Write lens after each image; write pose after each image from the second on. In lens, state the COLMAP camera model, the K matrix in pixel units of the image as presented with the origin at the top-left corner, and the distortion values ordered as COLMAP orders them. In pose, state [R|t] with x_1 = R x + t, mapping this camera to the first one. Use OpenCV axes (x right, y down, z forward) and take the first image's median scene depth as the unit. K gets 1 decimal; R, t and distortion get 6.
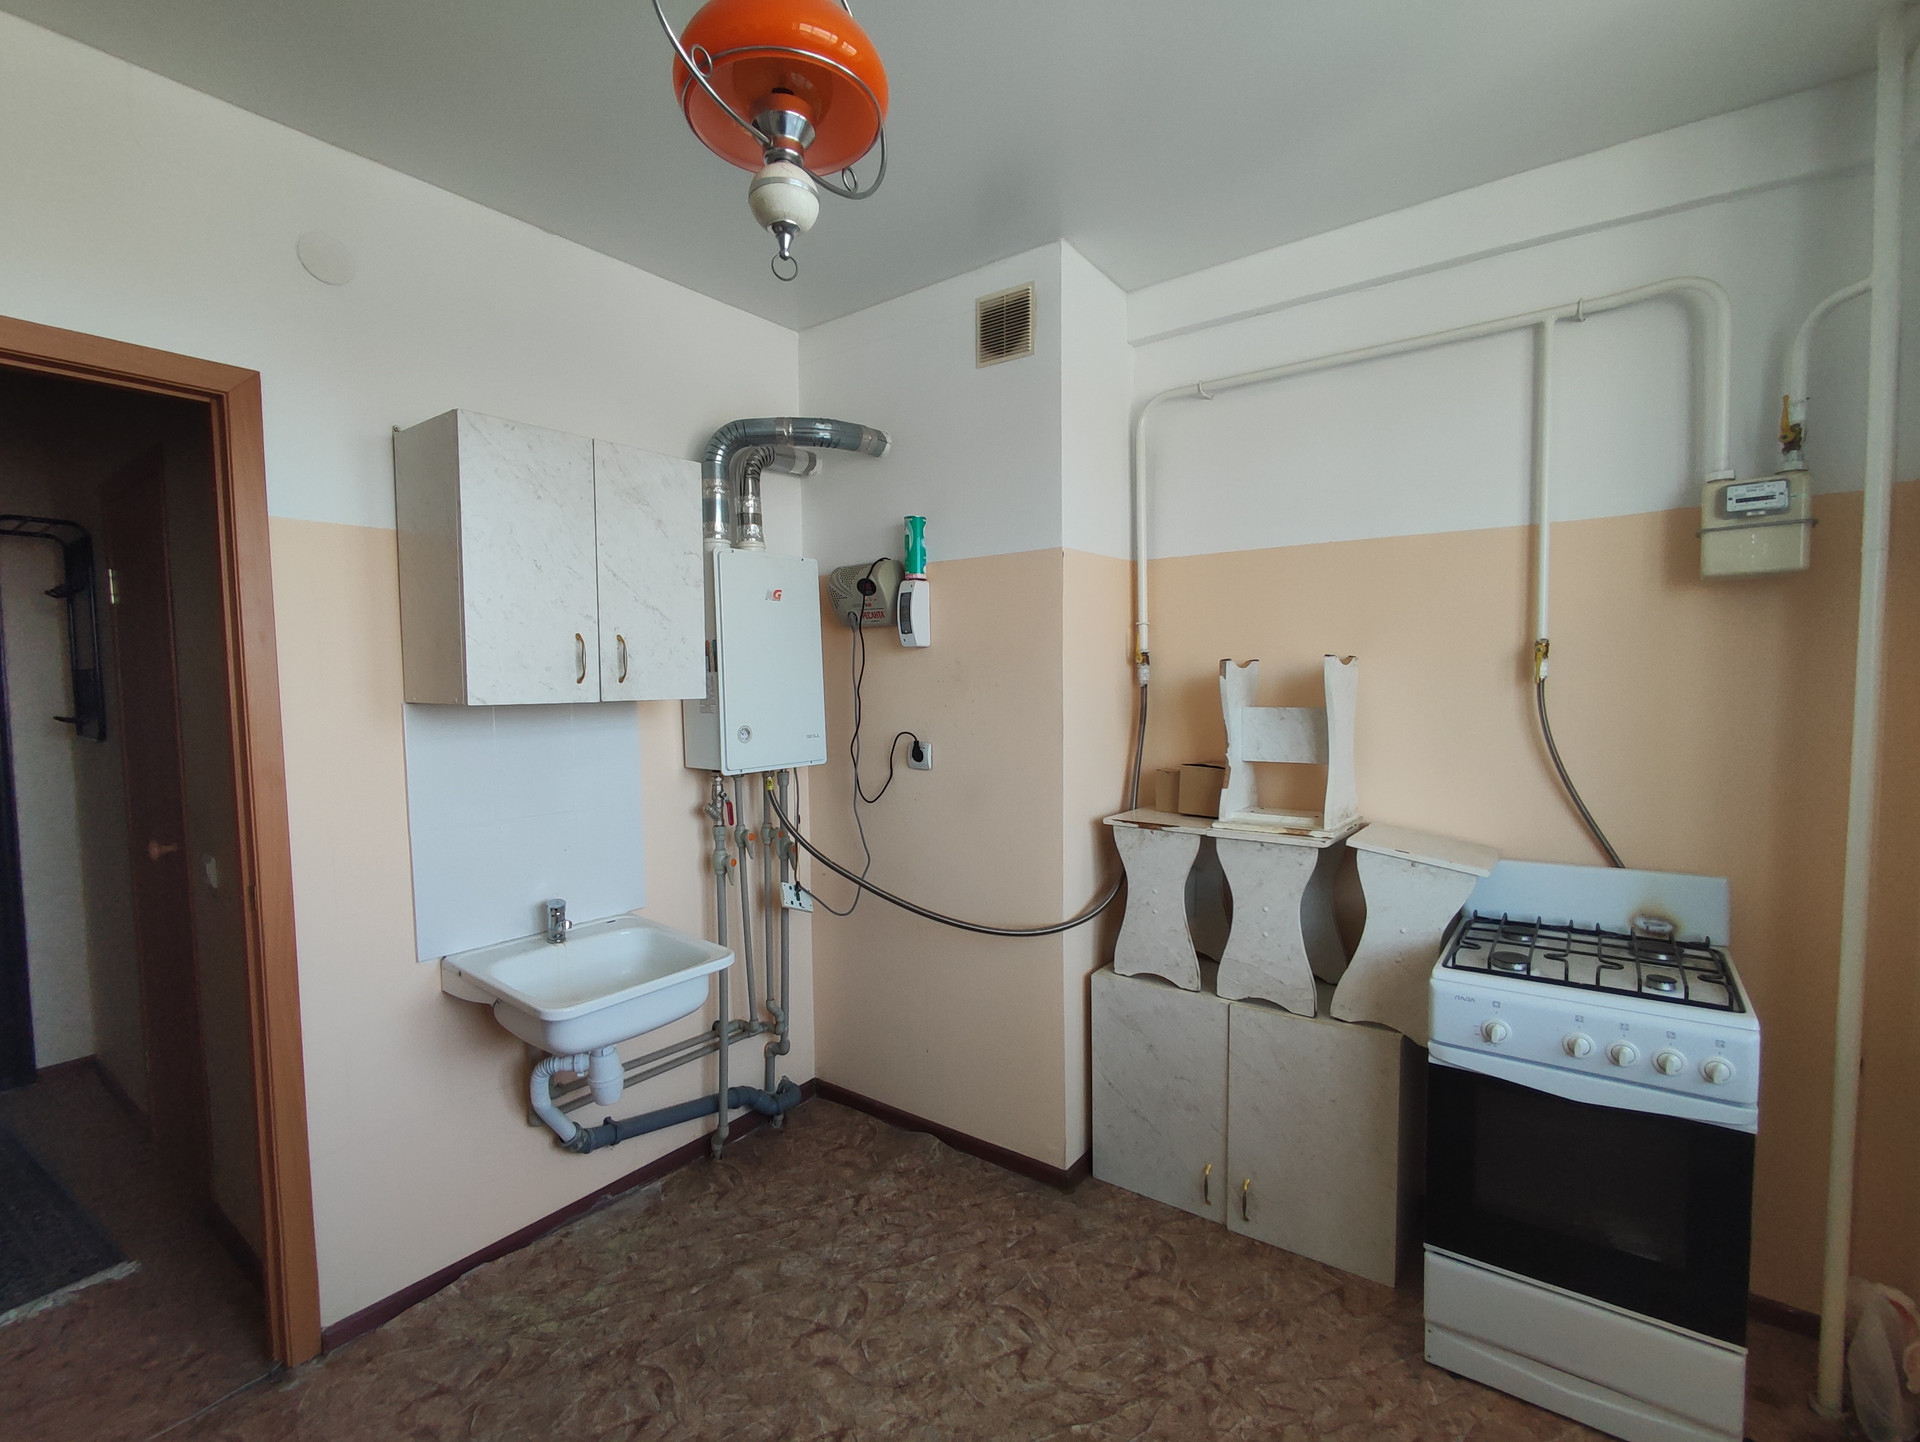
lens RADIAL K [[874.0, 0, 954.9], [0, 874.0, 725.5], [0, 0, 1]] dist [-0.013505, 0.004688]
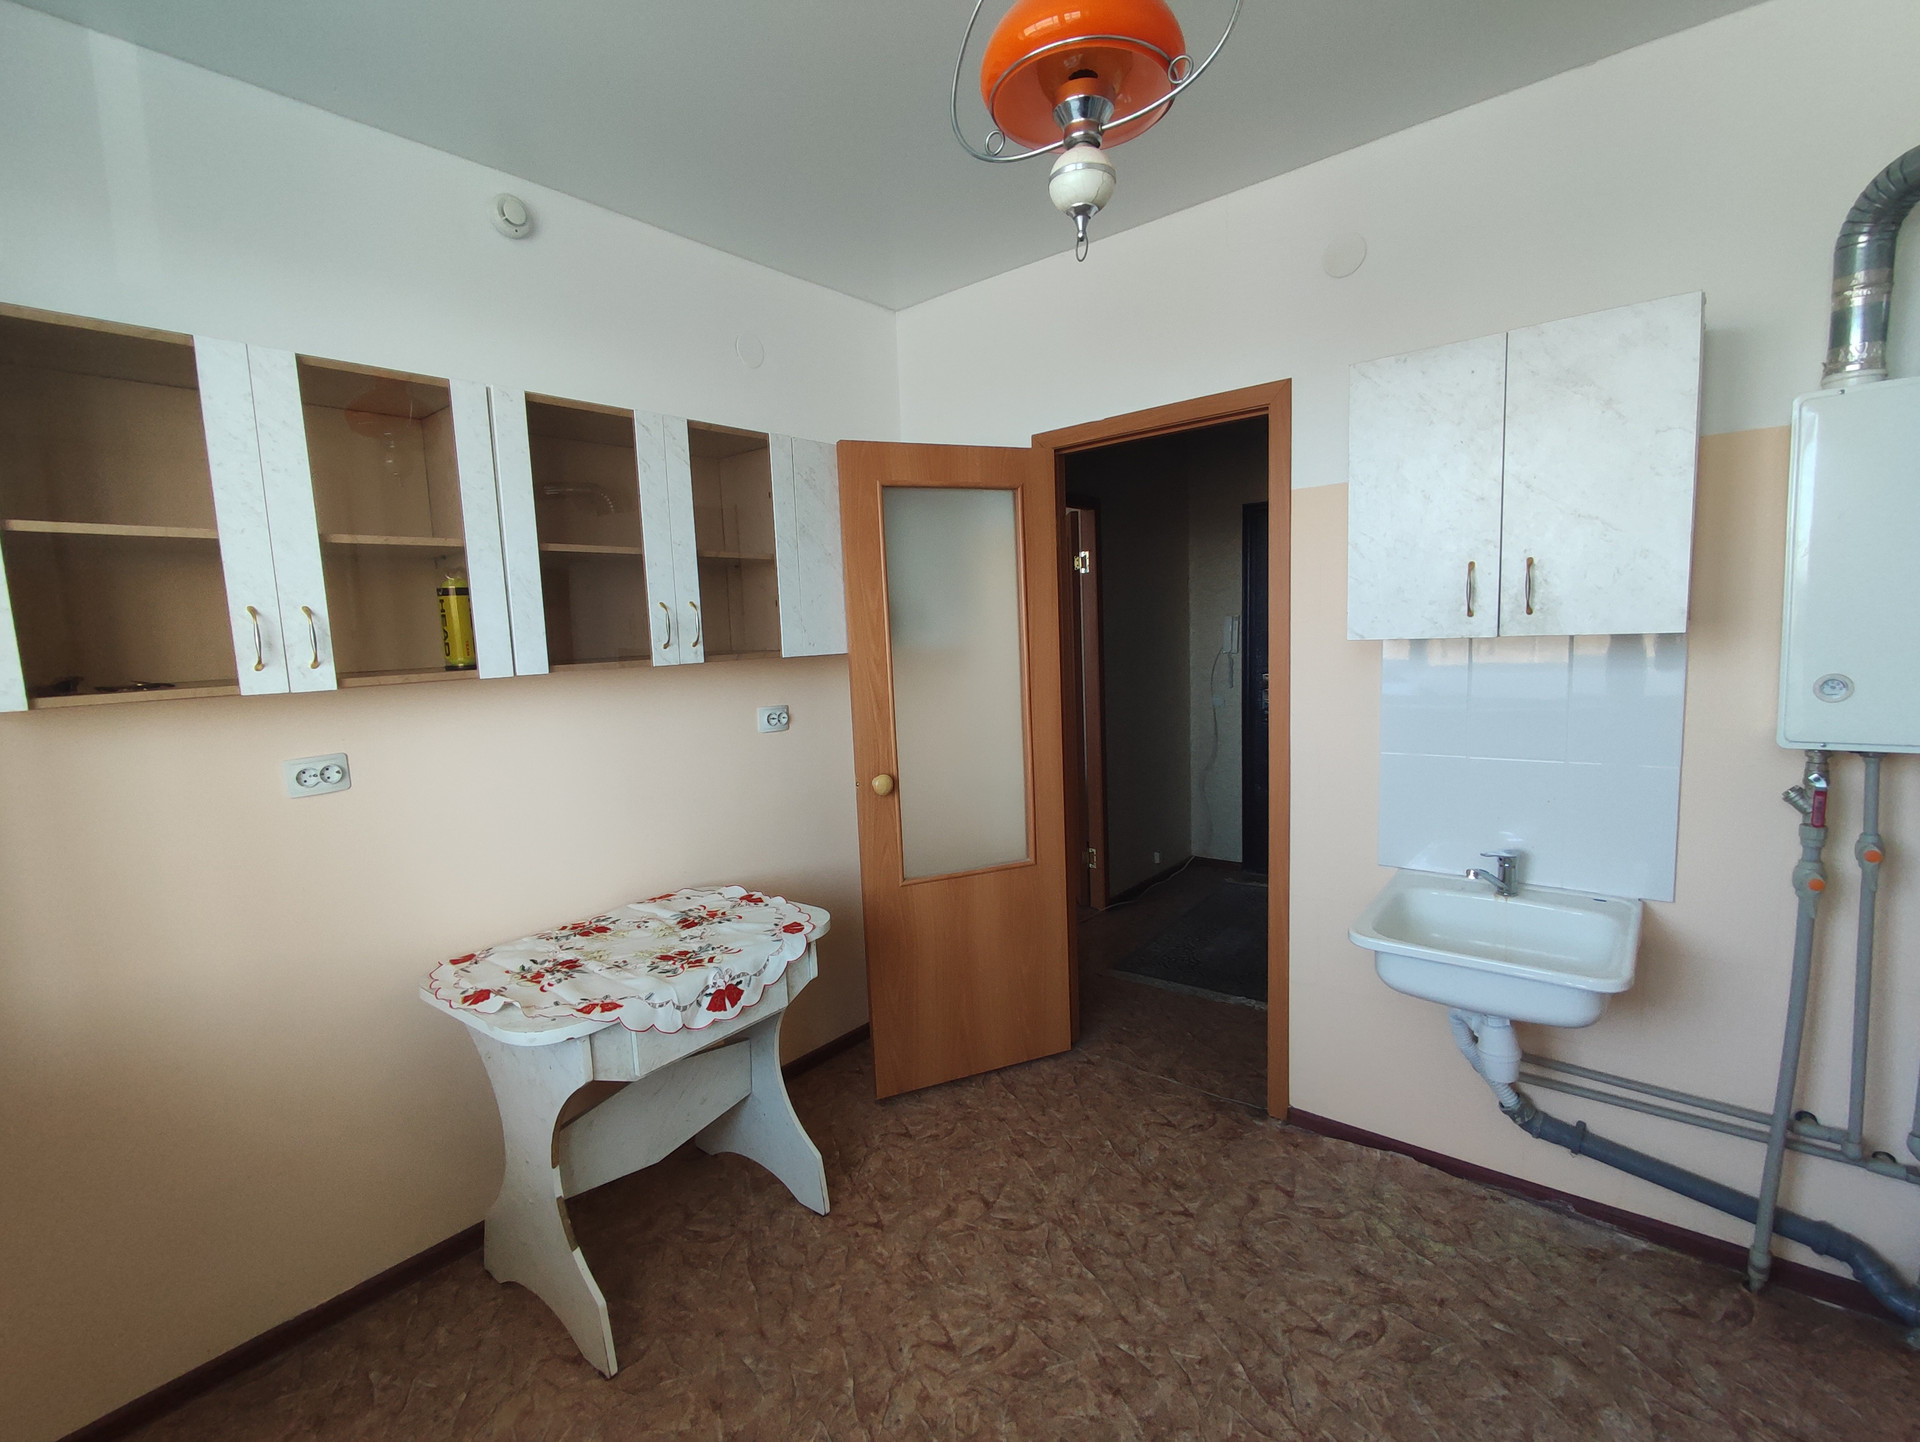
lens RADIAL K [[874.0, 0, 948.6], [0, 874.0, 725.2], [0, 0, 1]] dist [-0.013505, 0.004688]
pose [[-0.054389, 0.122352, -0.990995, 0.496535], [-0.011921, 0.992314, 0.123169, -0.038839], [0.998449, 0.018513, -0.052512, 0.478438]]
